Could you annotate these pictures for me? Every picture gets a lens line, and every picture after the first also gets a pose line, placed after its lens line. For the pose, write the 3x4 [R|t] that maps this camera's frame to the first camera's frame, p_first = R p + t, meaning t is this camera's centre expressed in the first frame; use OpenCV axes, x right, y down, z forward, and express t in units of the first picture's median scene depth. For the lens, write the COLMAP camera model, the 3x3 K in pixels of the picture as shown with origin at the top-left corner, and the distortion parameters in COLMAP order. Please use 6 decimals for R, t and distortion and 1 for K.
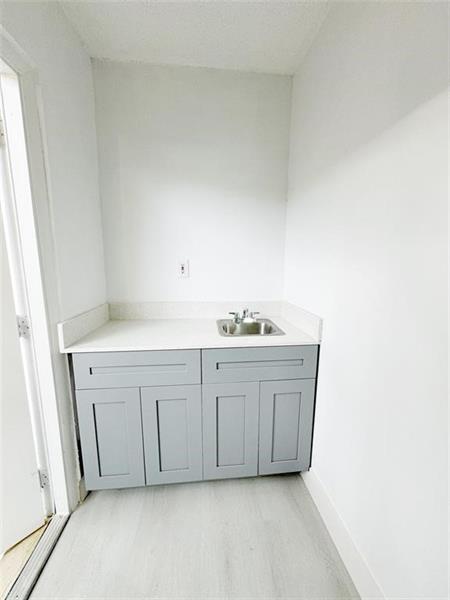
lens RADIAL K [[241.8, 0, 225.0], [0, 241.8, 300.0], [0, 0, 1]] dist [0.000338, 0.000061]
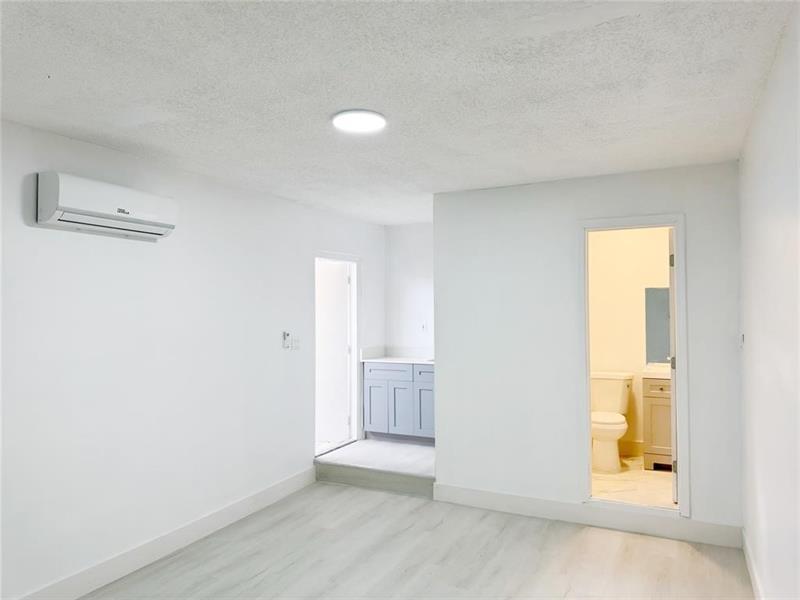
lens RADIAL K [[563.9, 0, 396.1], [0, 563.9, 299.4], [0, 0, 1]] dist [0.091124, -0.117417]
pose [[0.842506, -0.018874, -0.538356, 2.376181], [-0.077191, 0.984842, -0.155329, 0.407055], [0.533128, 0.172422, 0.828279, -3.196701]]
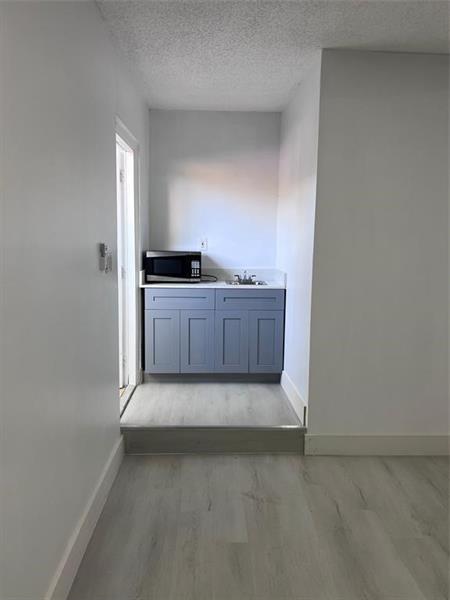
lens RADIAL K [[455.4, 0, 230.3], [0, 455.4, 300.3], [0, 0, 1]] dist [0.056851, -0.004377]
pose [[0.998630, 0.019362, -0.048622, 0.163282], [-0.020852, 0.999322, -0.030331, 0.365501], [0.048002, 0.031303, 0.998357, -2.173561]]
